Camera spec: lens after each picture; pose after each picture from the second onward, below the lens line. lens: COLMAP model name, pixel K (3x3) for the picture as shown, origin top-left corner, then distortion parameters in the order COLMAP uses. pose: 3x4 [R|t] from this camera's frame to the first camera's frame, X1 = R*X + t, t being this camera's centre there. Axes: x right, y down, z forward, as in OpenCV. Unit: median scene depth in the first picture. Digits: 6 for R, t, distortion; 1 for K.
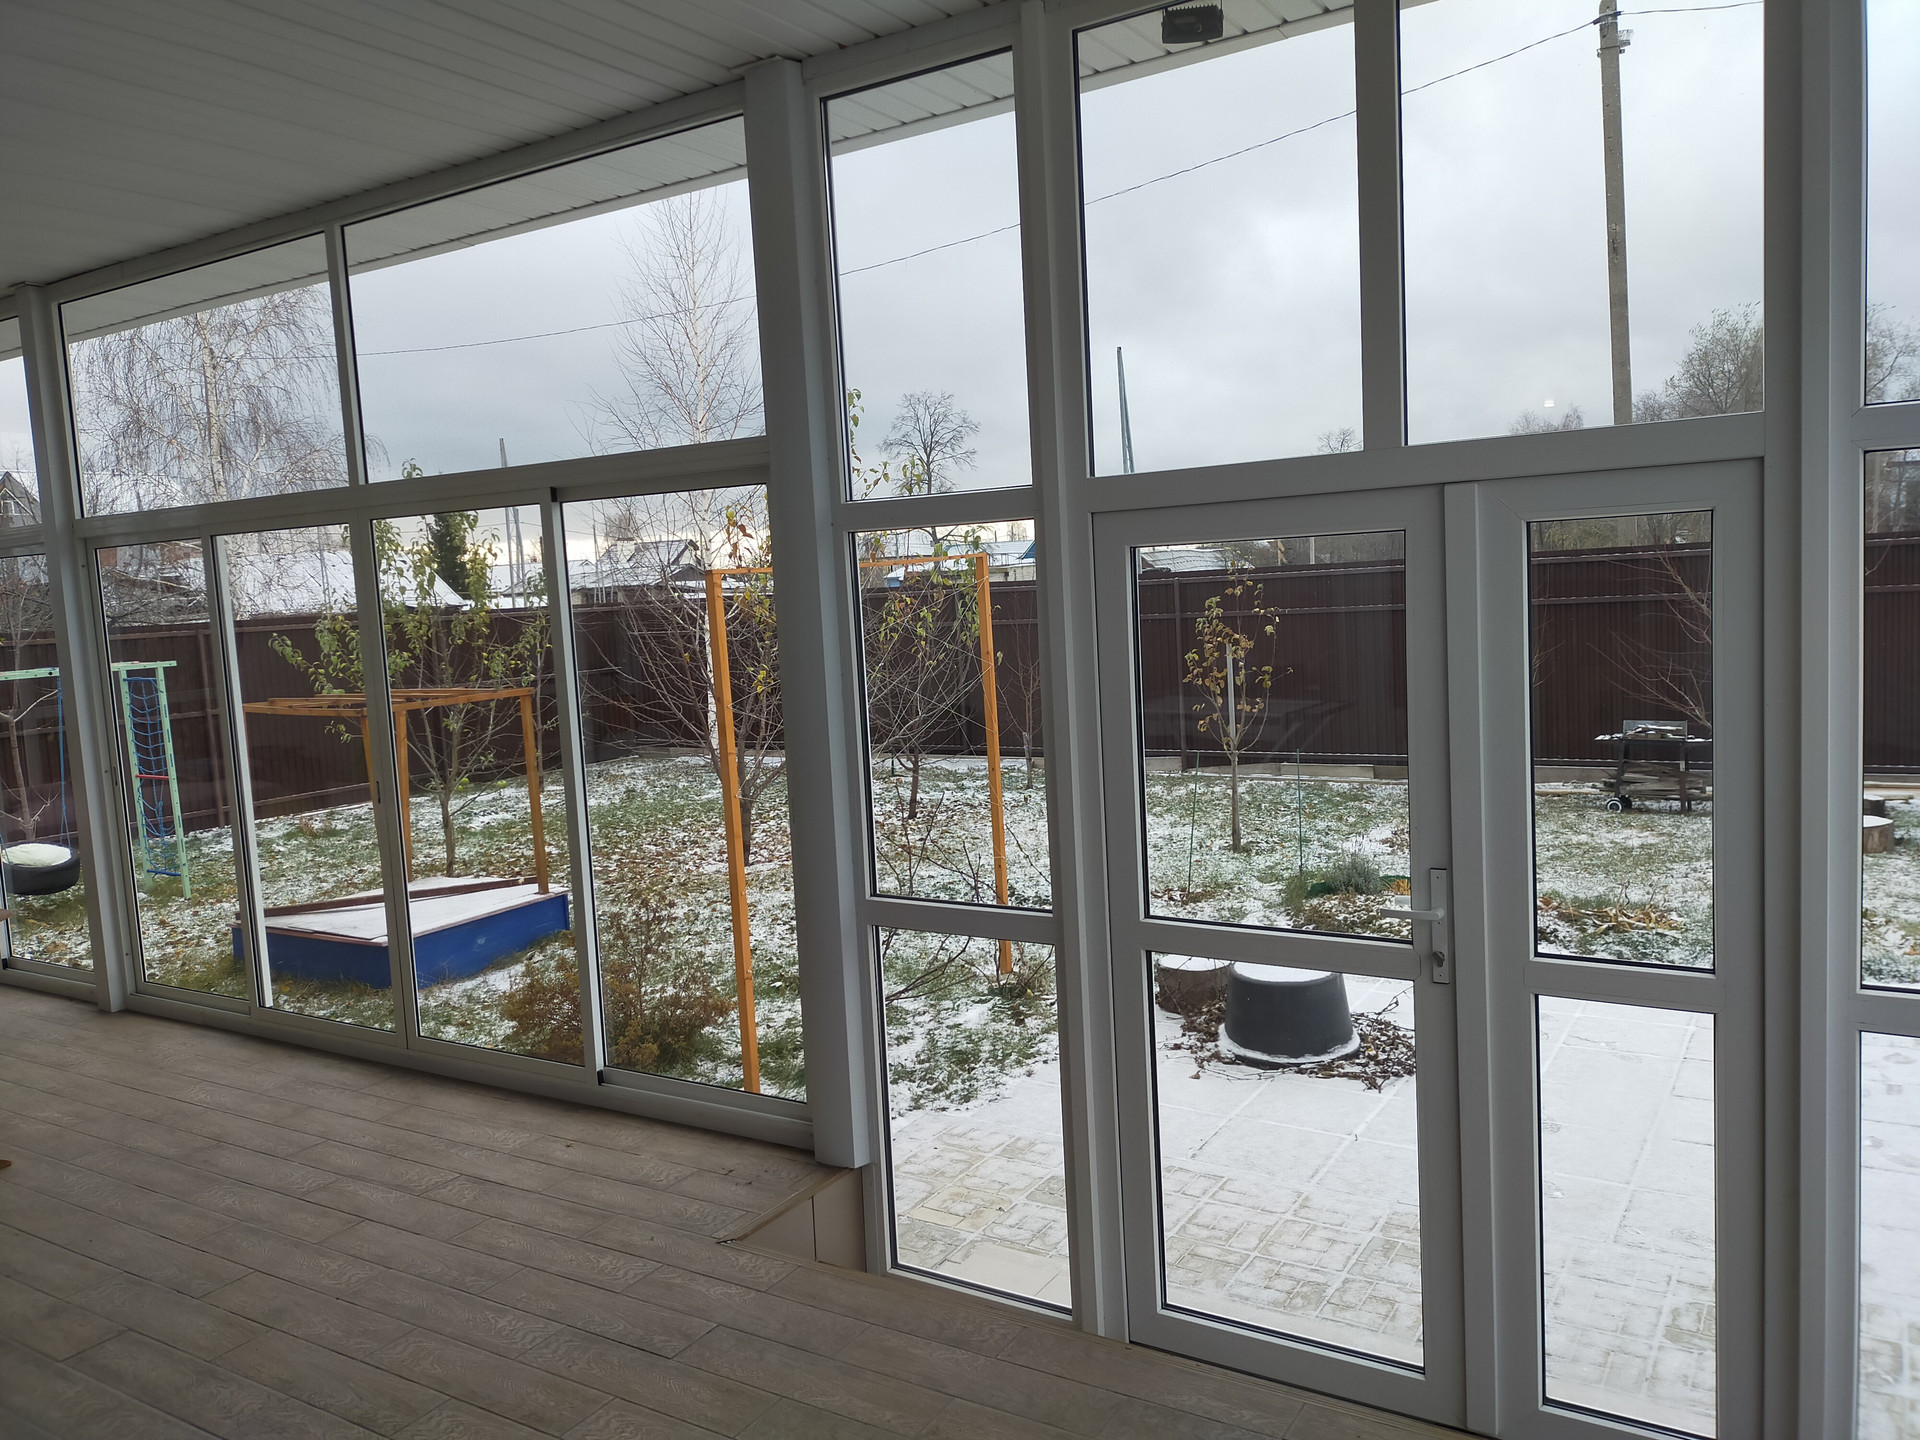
lens RADIAL K [[1430.1, 0, 971.9], [0, 1430.1, 727.6], [0, 0, 1]] dist [0.045679, -0.028801]
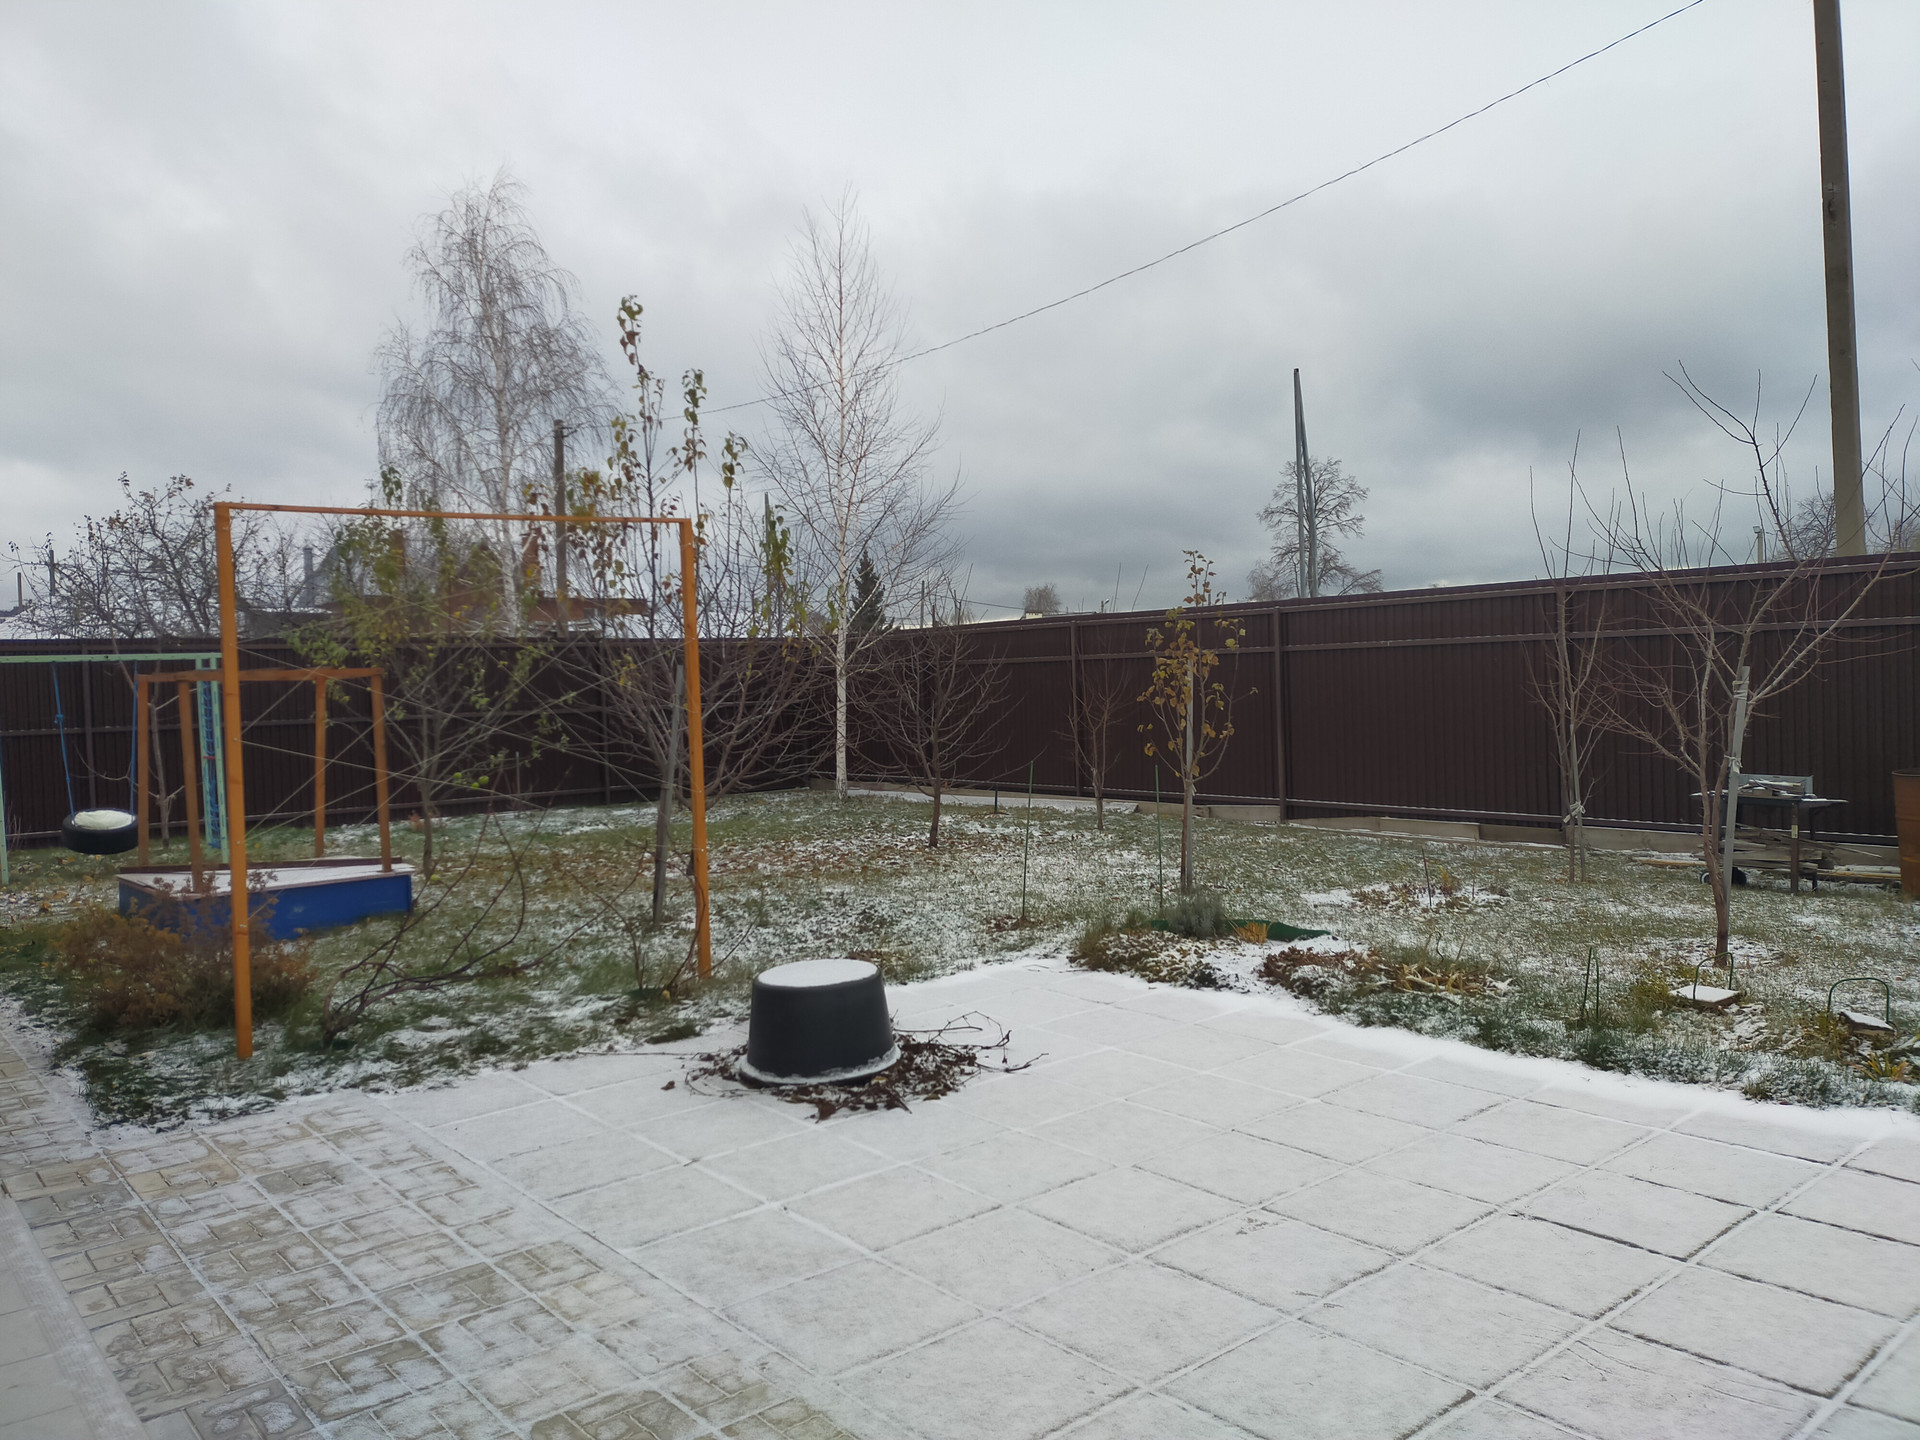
lens RADIAL K [[1430.1, 0, 961.0], [0, 1430.1, 712.1], [0, 0, 1]] dist [0.045679, -0.028801]
pose [[0.956069, 0.033749, -0.291192, 0.283390], [-0.051743, 0.997182, -0.054316, 0.027859], [0.288538, 0.066997, 0.955121, 0.104332]]
